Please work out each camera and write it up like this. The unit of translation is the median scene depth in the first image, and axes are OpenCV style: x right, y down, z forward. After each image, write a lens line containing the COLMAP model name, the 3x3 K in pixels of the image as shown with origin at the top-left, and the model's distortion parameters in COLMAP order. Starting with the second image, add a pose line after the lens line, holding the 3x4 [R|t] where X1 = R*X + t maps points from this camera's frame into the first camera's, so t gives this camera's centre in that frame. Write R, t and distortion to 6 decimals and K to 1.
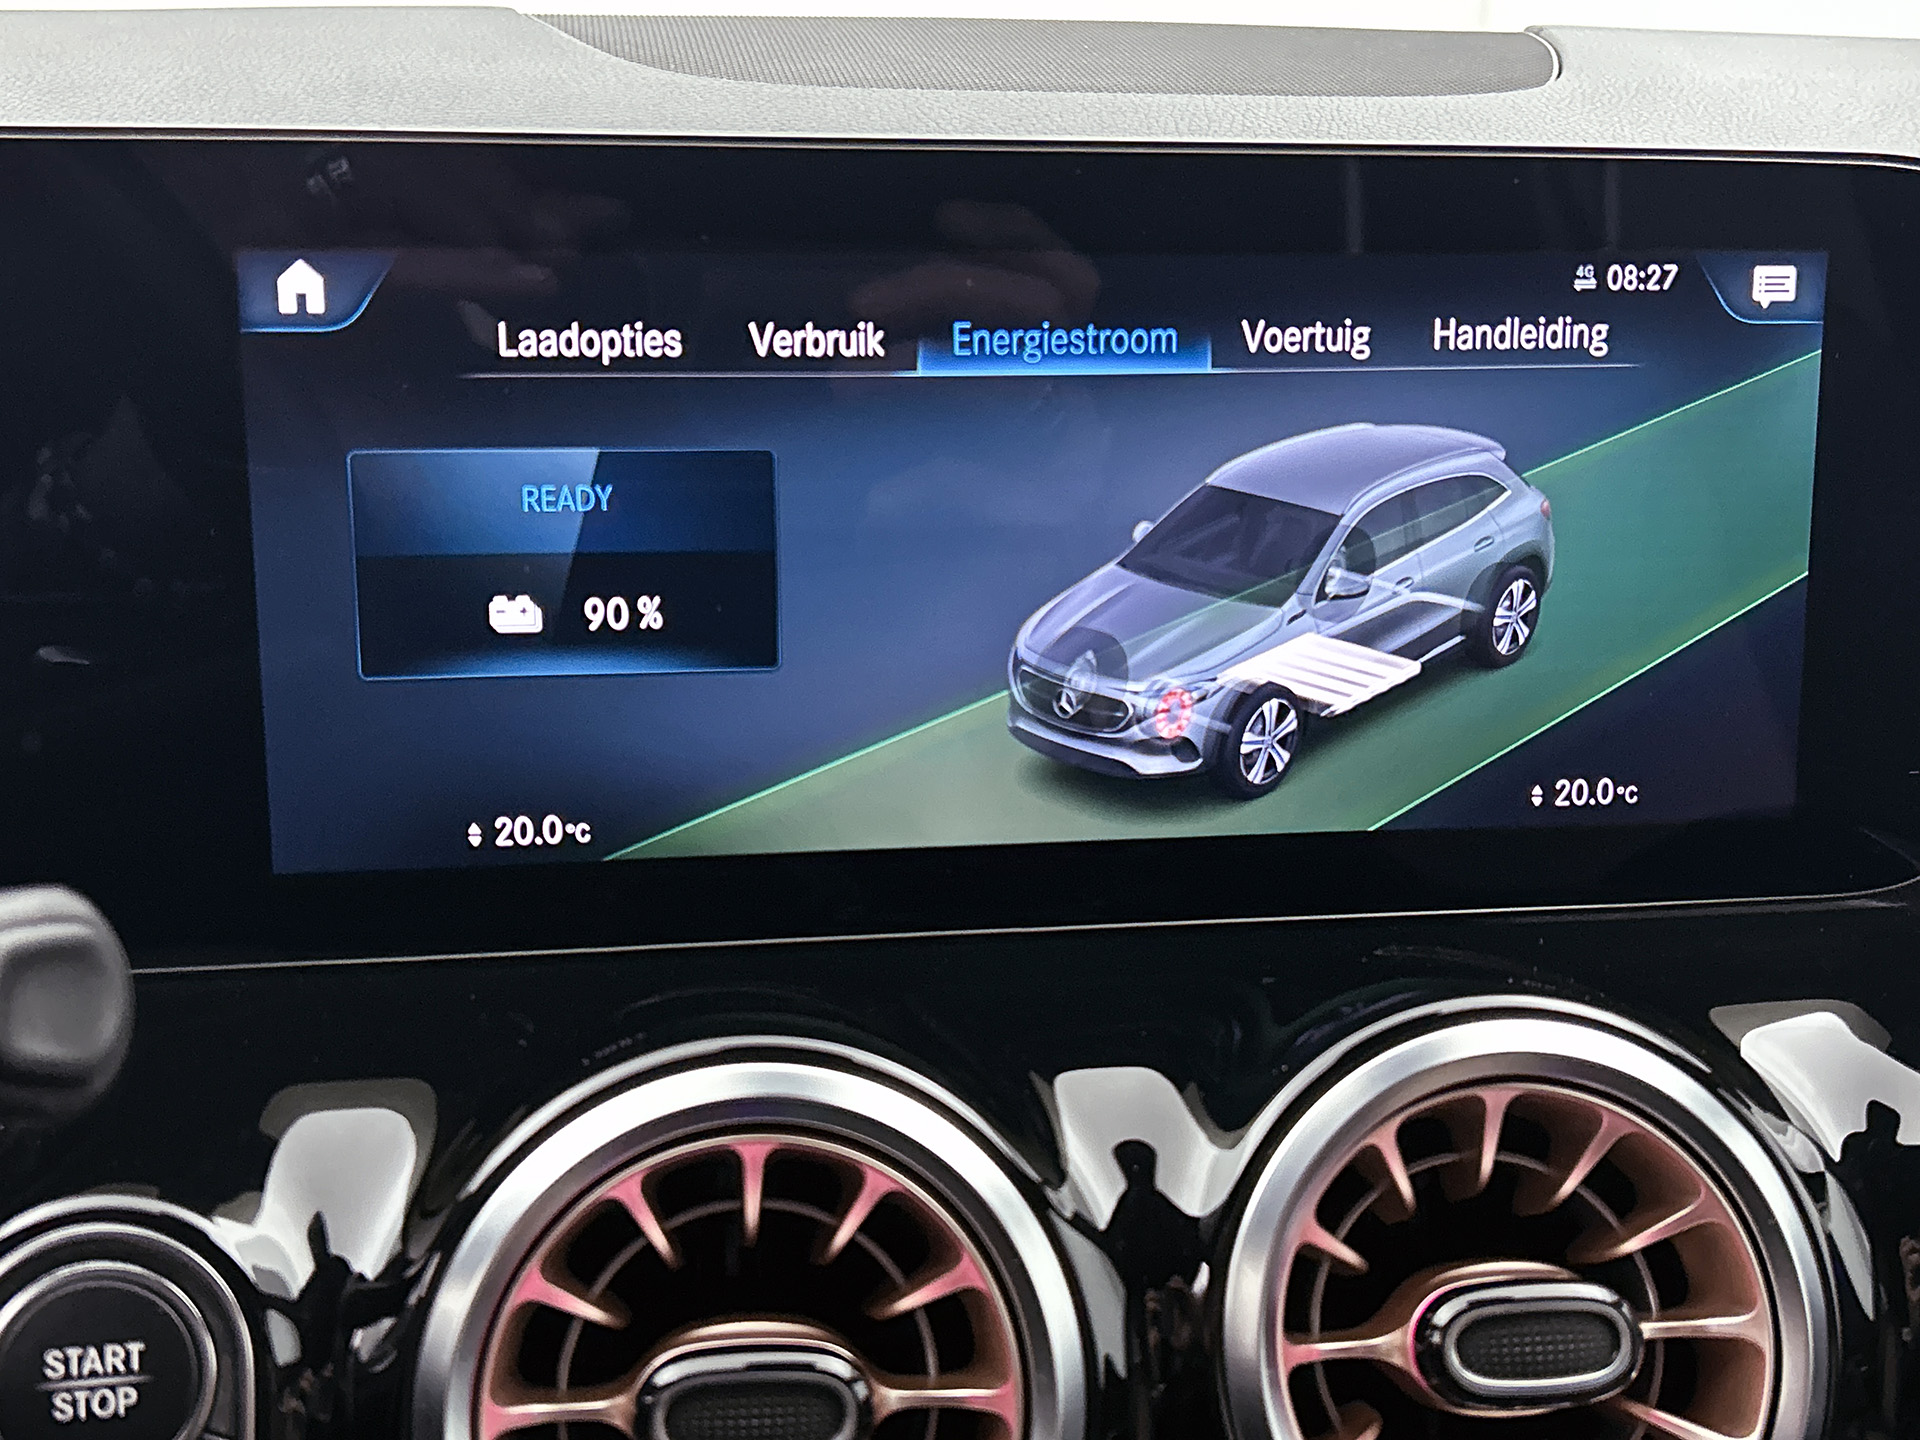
lens RADIAL K [[2239.1, 0, 949.2], [0, 2239.1, 760.9], [0, 0, 1]] dist [0.091753, -0.253485]
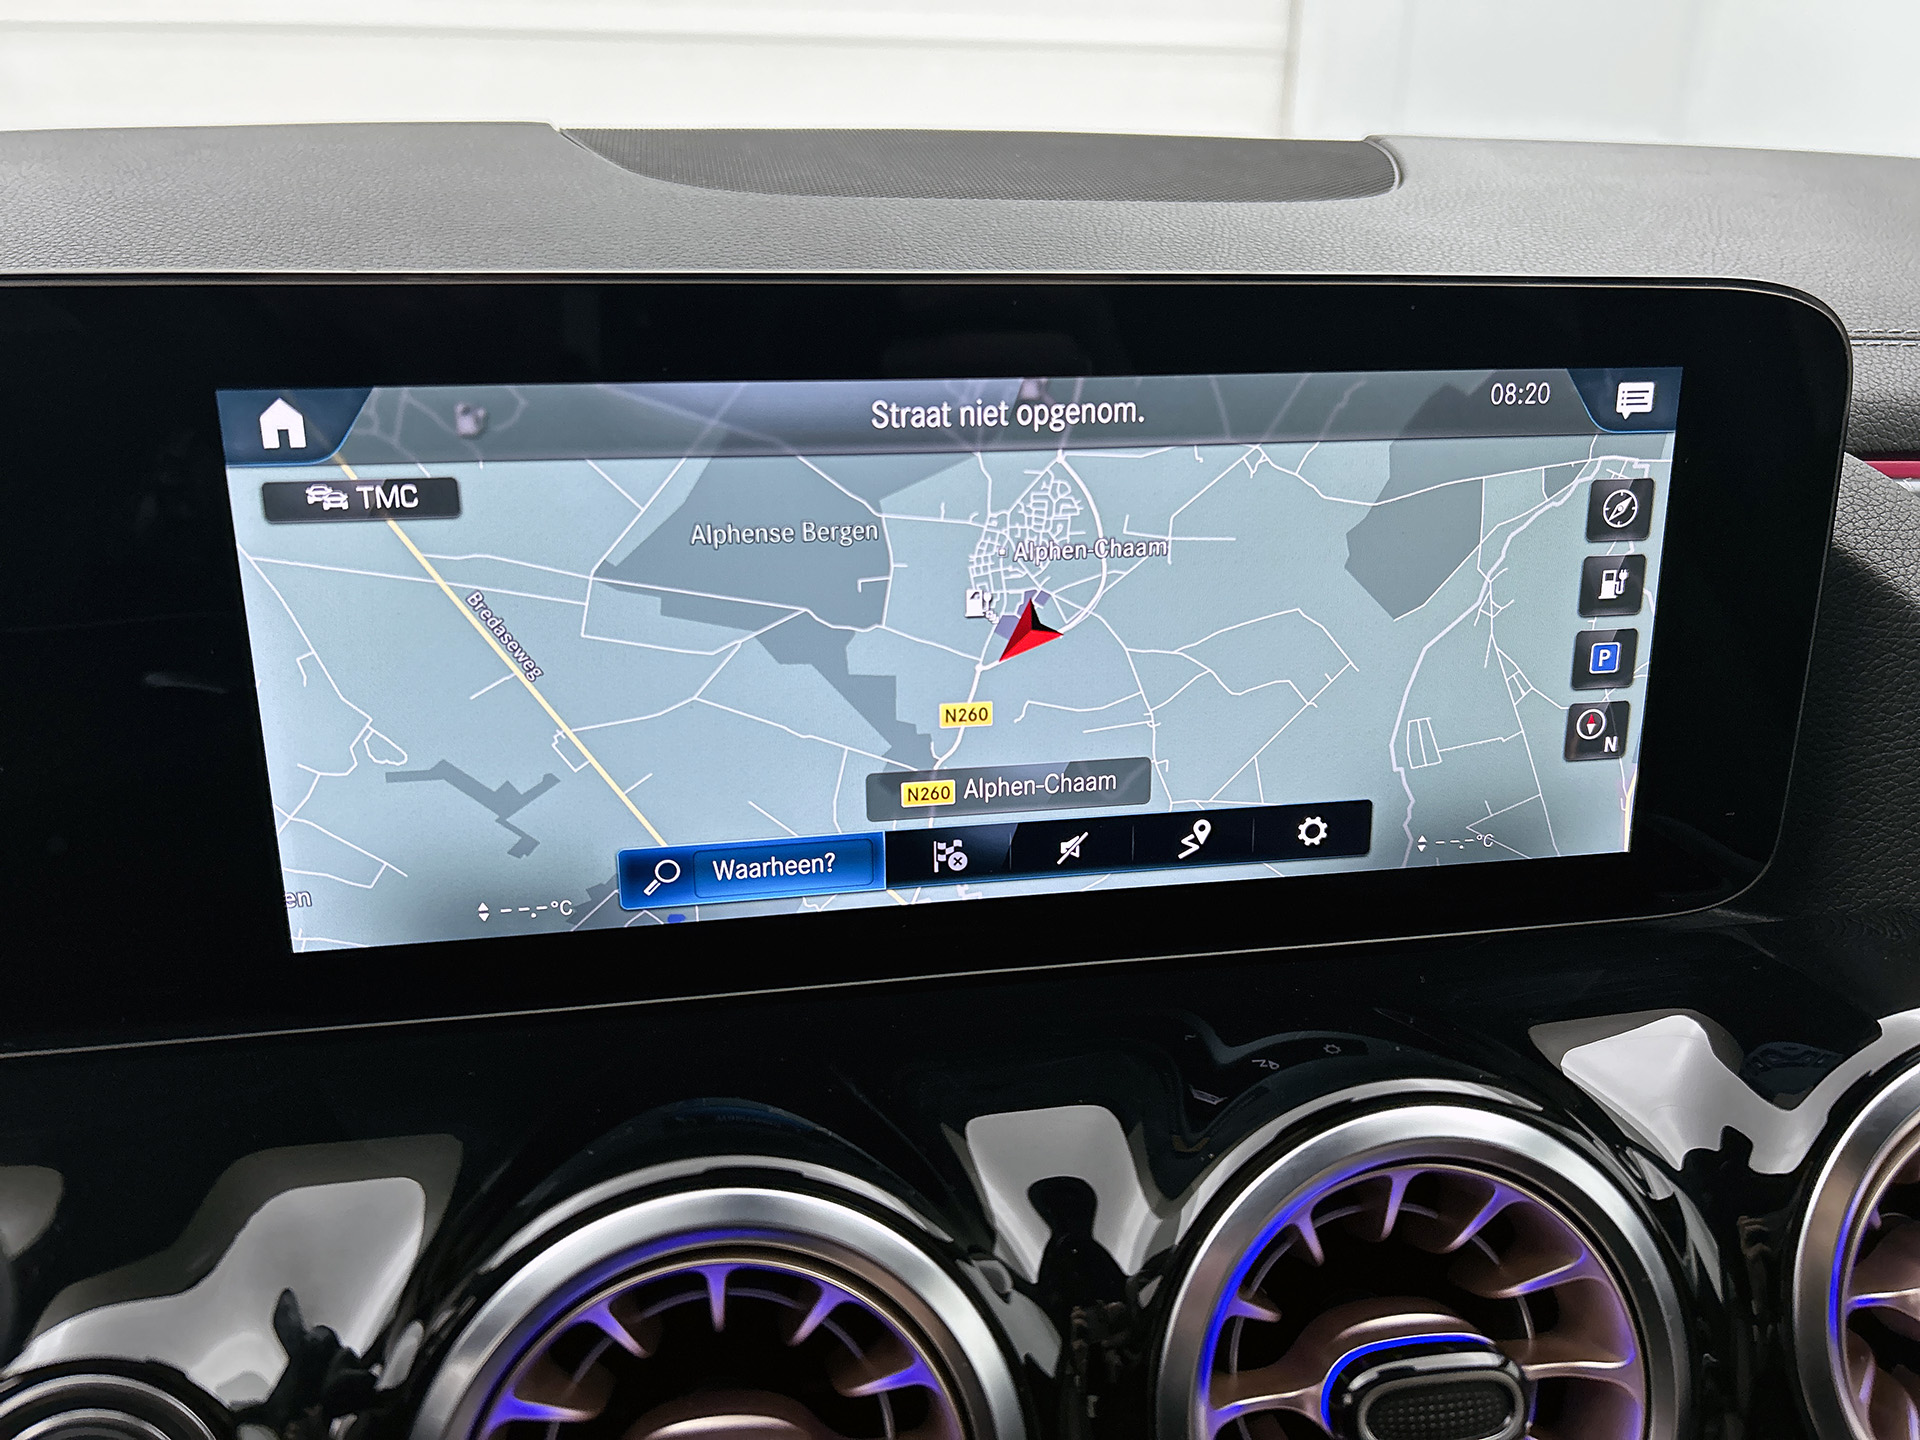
lens RADIAL K [[1461.3, 0, 960.0], [0, 1461.3, 720.0], [0, 0, 1]] dist [0.002471, -0.009462]
pose [[0.999660, -0.010002, 0.024097, 0.012693], [0.007962, 0.996490, 0.083331, -0.131783], [-0.024846, -0.083110, 0.996231, 0.312049]]
